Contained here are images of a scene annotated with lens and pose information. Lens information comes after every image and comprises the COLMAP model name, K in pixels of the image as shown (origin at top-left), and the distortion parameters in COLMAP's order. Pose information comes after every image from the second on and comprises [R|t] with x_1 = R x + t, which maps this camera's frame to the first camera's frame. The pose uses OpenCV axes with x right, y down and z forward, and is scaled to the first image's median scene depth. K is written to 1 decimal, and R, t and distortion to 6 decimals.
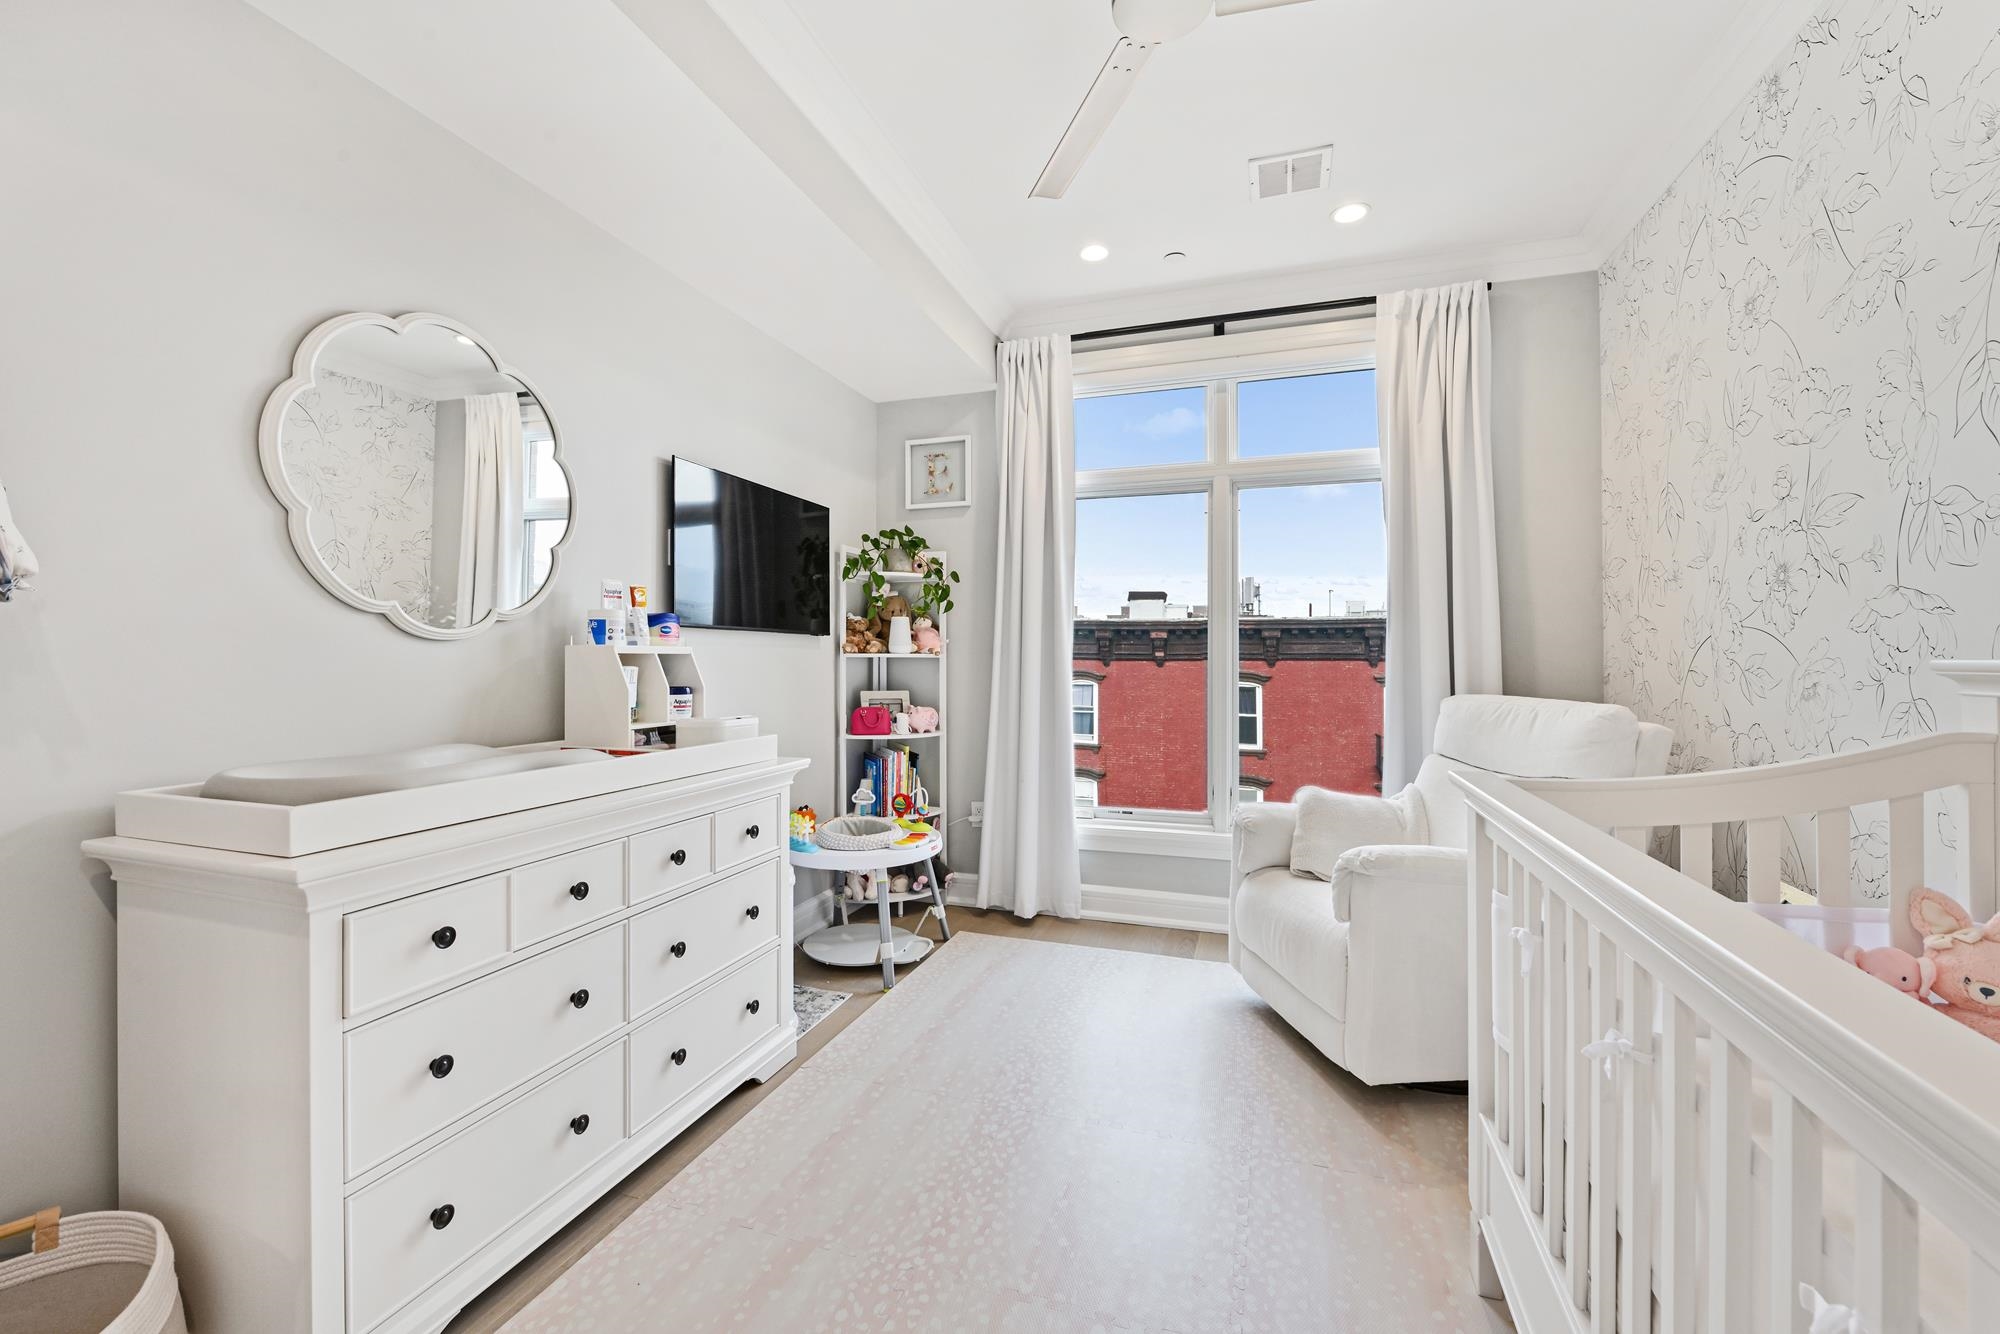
lens RADIAL K [[827.5, 0, 1000.2], [0, 827.5, 659.8], [0, 0, 1]] dist [-0.007531, -0.000157]
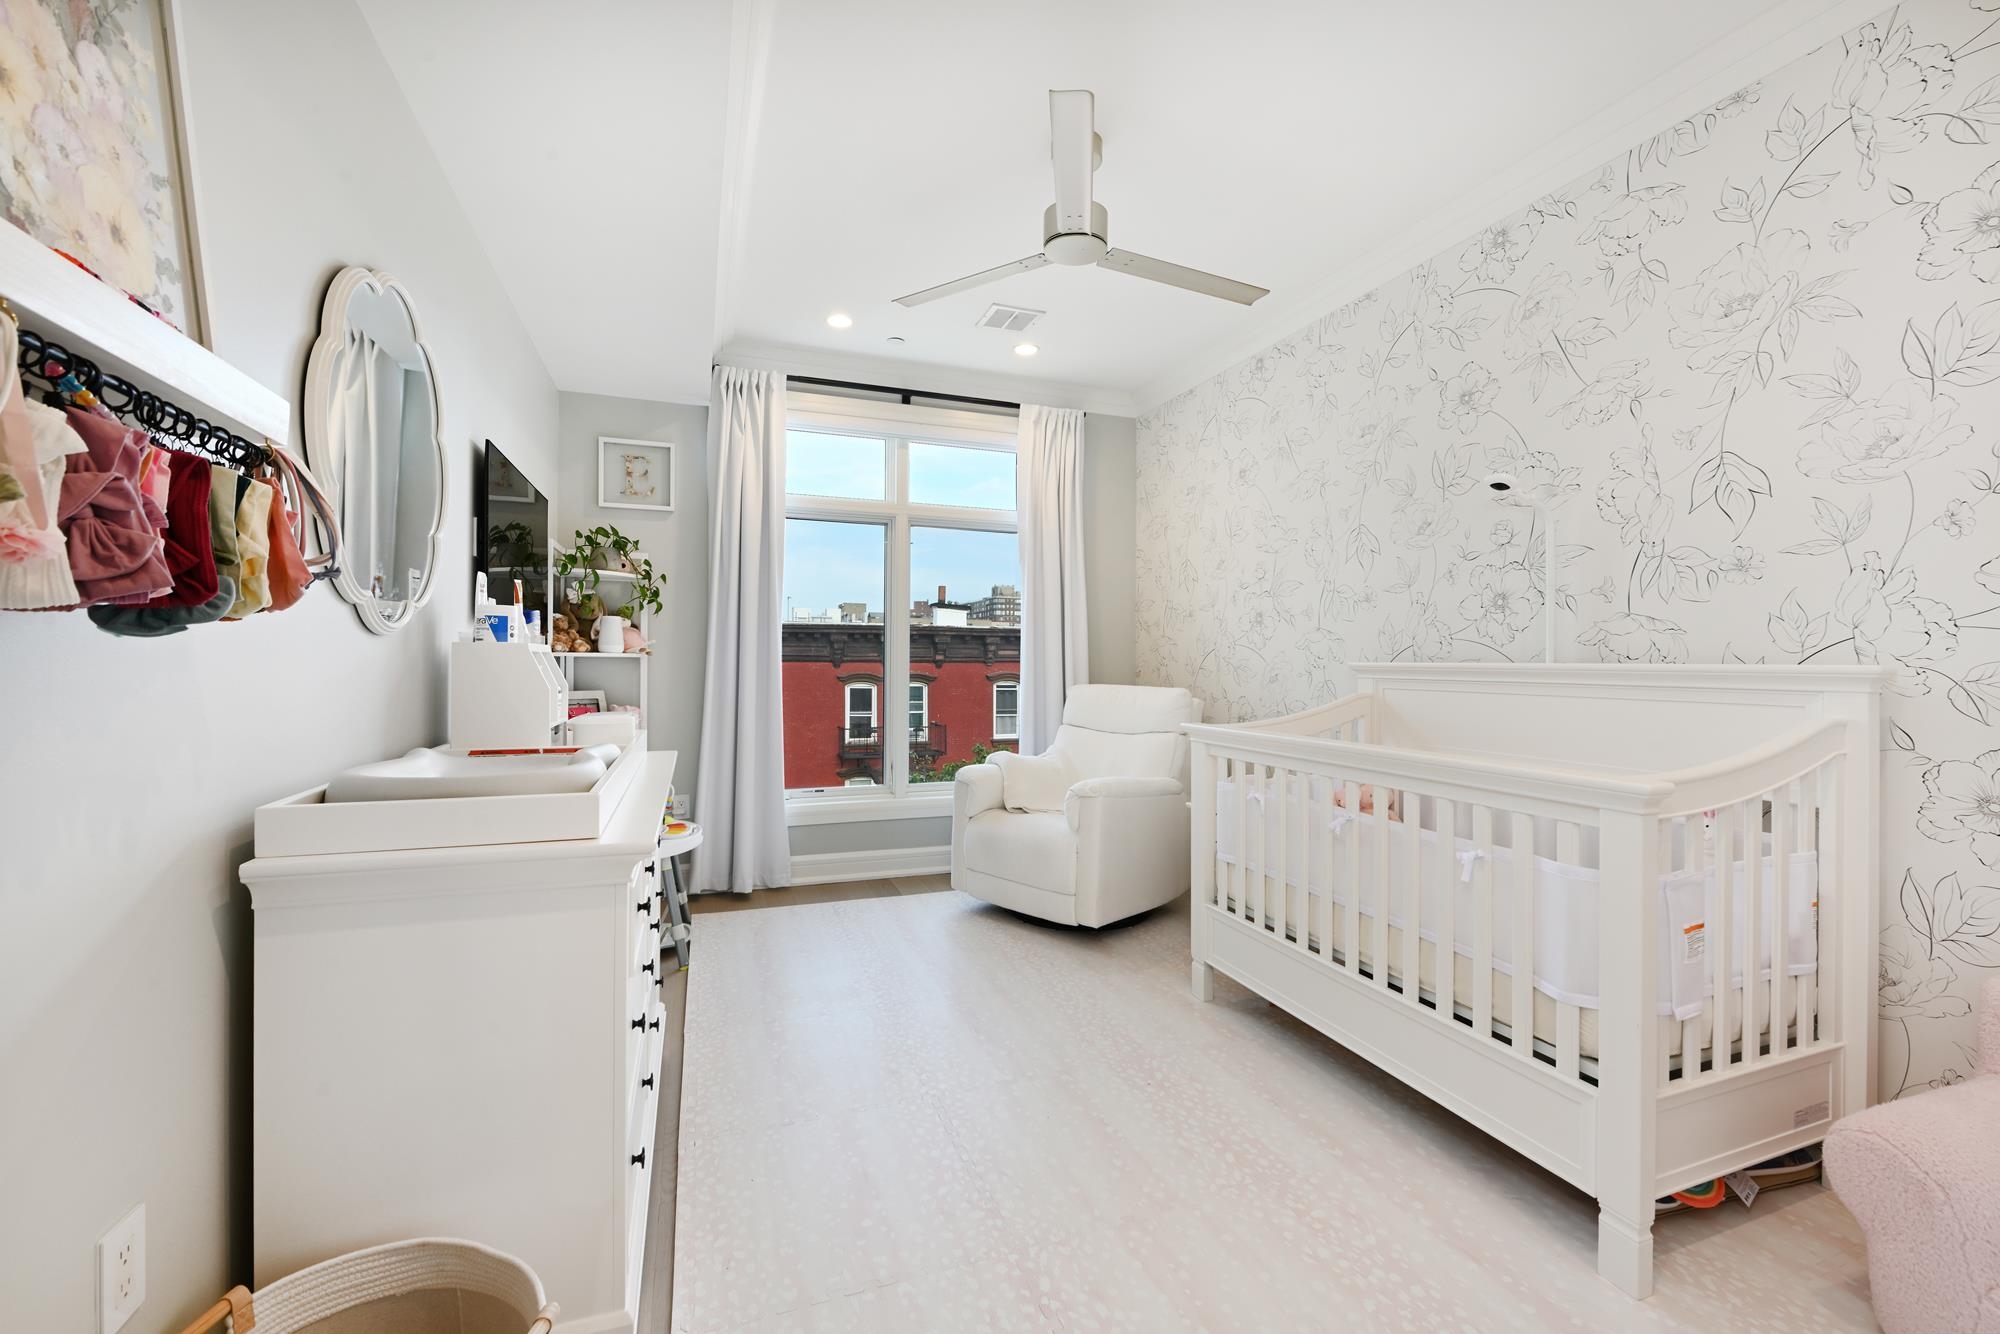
lens RADIAL K [[810.9, 0, 1000.0], [0, 810.9, 667.0], [0, 0, 1]] dist [-0.000192, -0.000110]
pose [[0.782219, 0.000131, 0.623004, -0.385076], [-0.004870, 0.999971, 0.005904, 0.001451], [-0.622985, -0.007653, 0.782197, -0.060659]]
